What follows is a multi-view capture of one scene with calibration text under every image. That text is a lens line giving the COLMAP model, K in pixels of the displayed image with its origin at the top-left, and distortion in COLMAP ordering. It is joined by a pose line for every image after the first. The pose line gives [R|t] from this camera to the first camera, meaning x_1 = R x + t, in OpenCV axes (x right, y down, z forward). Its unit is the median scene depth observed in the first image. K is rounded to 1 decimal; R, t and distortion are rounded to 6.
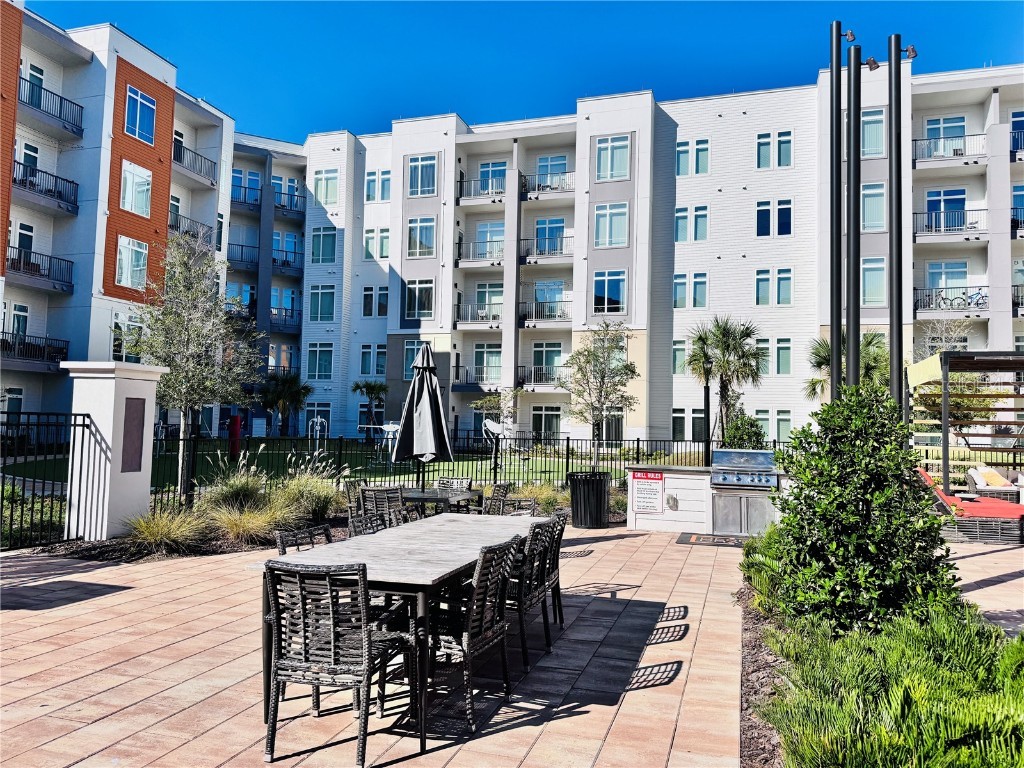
lens RADIAL K [[717.3, 0, 515.0], [0, 717.3, 386.3], [0, 0, 1]] dist [0.024429, -0.030640]
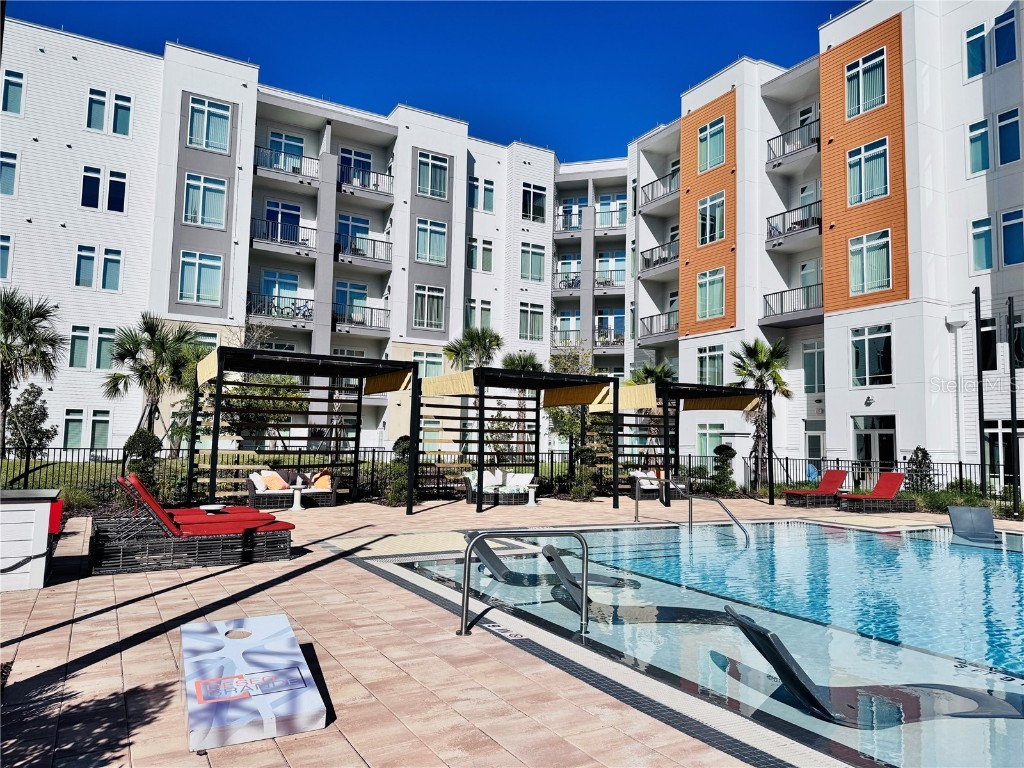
lens RADIAL K [[717.3, 0, 515.1], [0, 717.3, 383.3], [0, 0, 1]] dist [0.024429, -0.030640]
pose [[0.674510, 0.051979, 0.736434, 0.070379], [-0.044961, 0.998559, -0.029300, 0.003748], [-0.736896, -0.013347, 0.675875, 0.044969]]
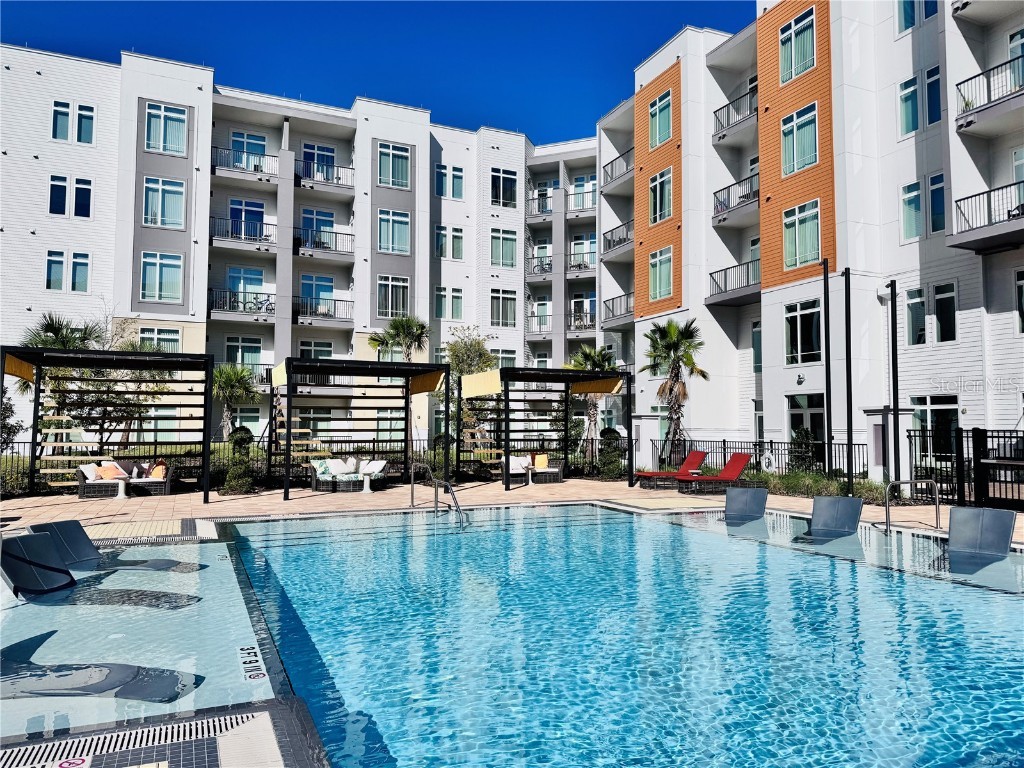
lens RADIAL K [[717.3, 0, 510.1], [0, 717.3, 387.1], [0, 0, 1]] dist [0.024429, -0.030640]
pose [[0.742275, 0.016710, 0.669887, 0.176874], [-0.021412, 0.999770, -0.001213, -0.001979], [-0.669753, -0.013443, 0.742462, -0.065564]]
